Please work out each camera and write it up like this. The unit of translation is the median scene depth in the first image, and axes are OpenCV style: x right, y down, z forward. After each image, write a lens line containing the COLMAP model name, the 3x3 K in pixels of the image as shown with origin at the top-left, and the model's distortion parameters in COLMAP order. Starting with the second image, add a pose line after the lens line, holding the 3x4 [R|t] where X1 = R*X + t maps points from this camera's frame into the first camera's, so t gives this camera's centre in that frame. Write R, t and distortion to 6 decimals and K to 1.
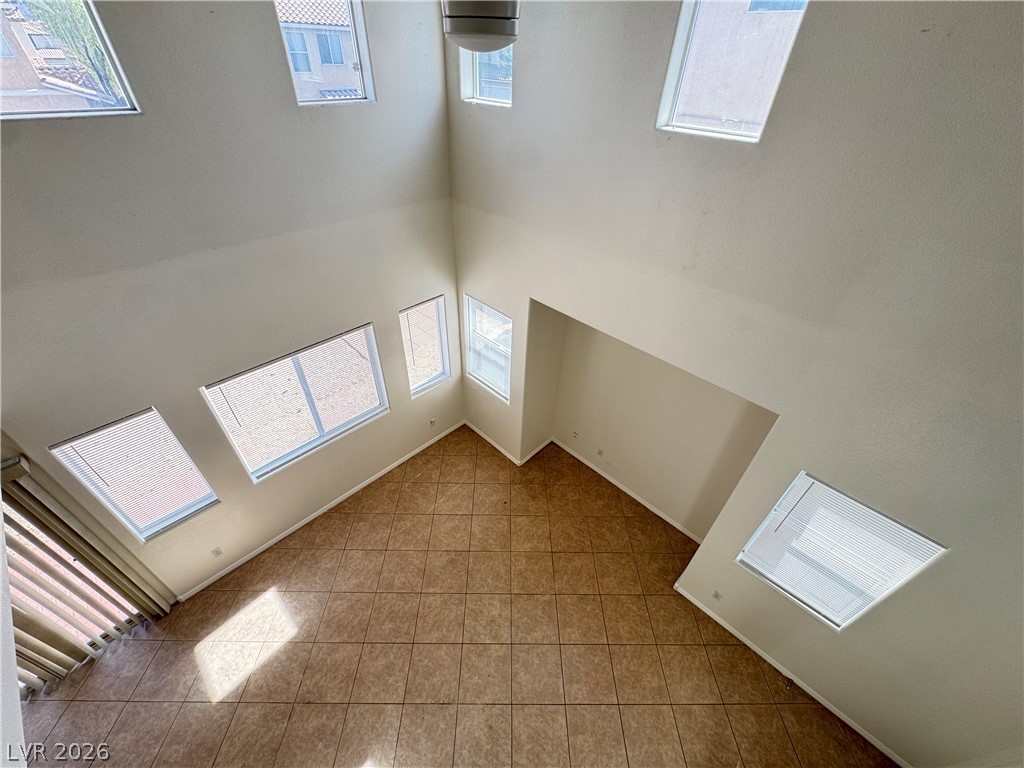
lens RADIAL K [[409.5, 0, 511.0], [0, 409.5, 384.0], [0, 0, 1]] dist [-0.002922, 0.000638]
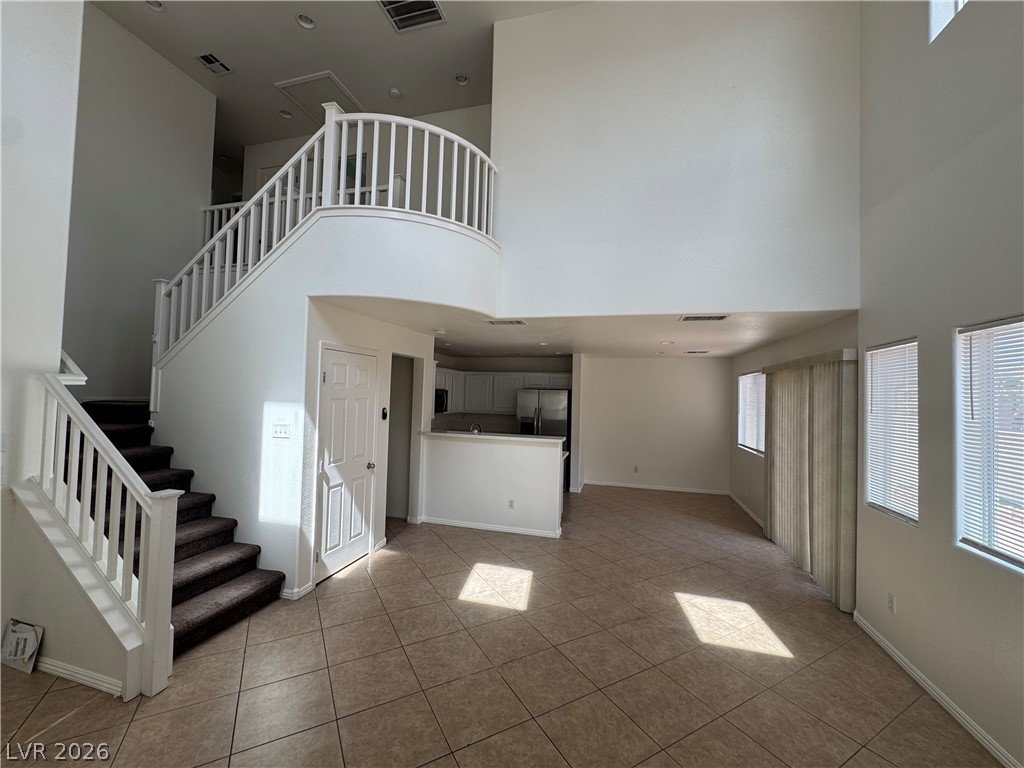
lens RADIAL K [[409.5, 0, 513.0], [0, 409.5, 382.1], [0, 0, 1]] dist [-0.002922, 0.000638]
pose [[-0.870412, -0.074514, -0.486652, 0.196096], [-0.353520, 0.782556, 0.512474, -0.008241], [0.342646, 0.618104, -0.707489, 1.000025]]
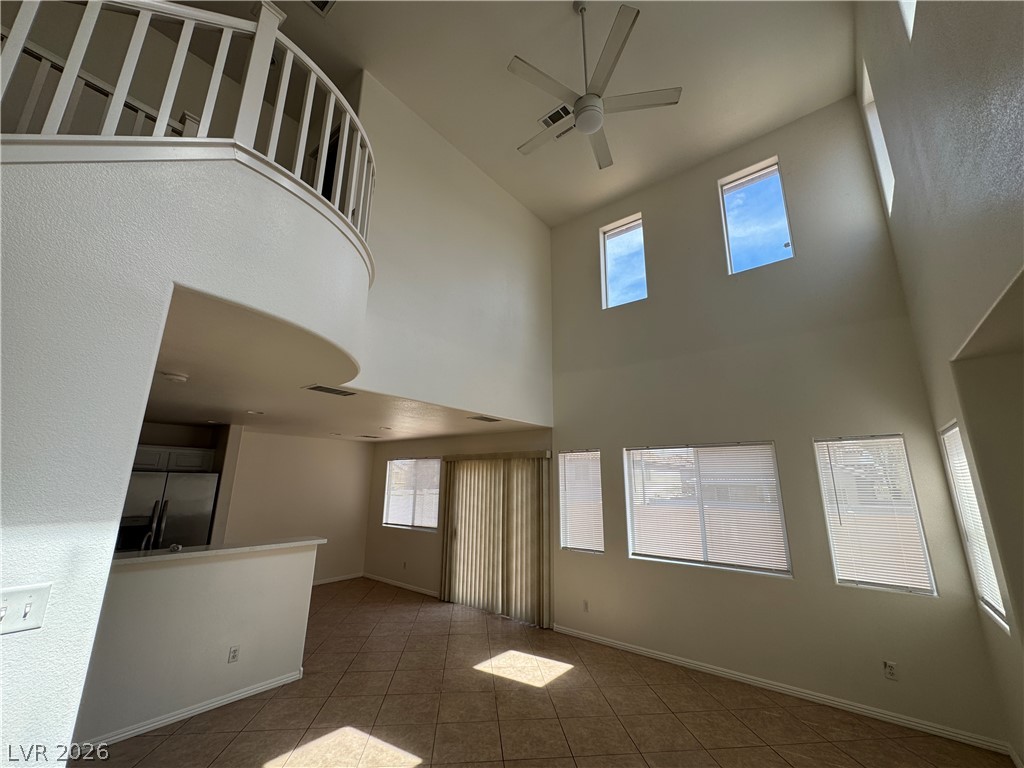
lens RADIAL K [[409.5, 0, 511.7], [0, 409.5, 383.0], [0, 0, 1]] dist [-0.002922, 0.000638]
pose [[0.097404, -0.268895, -0.958232, 0.536385], [-0.632505, 0.726640, -0.268200, 0.382258], [0.768407, 0.632210, -0.099300, 0.527502]]
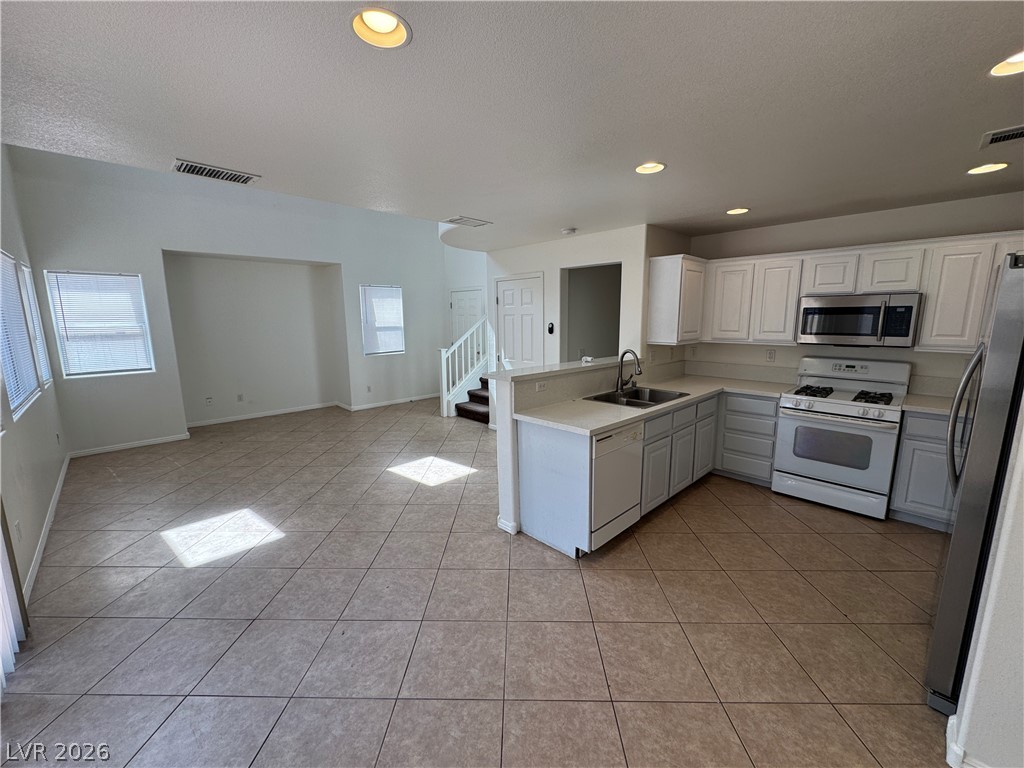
lens RADIAL K [[409.5, 0, 510.9], [0, 409.5, 382.5], [0, 0, 1]] dist [-0.002922, 0.000638]
pose [[0.022254, -0.195612, 0.980429, -1.204758], [0.636414, 0.759083, 0.137004, 0.602334], [-0.771027, 0.620910, 0.141383, 0.204877]]
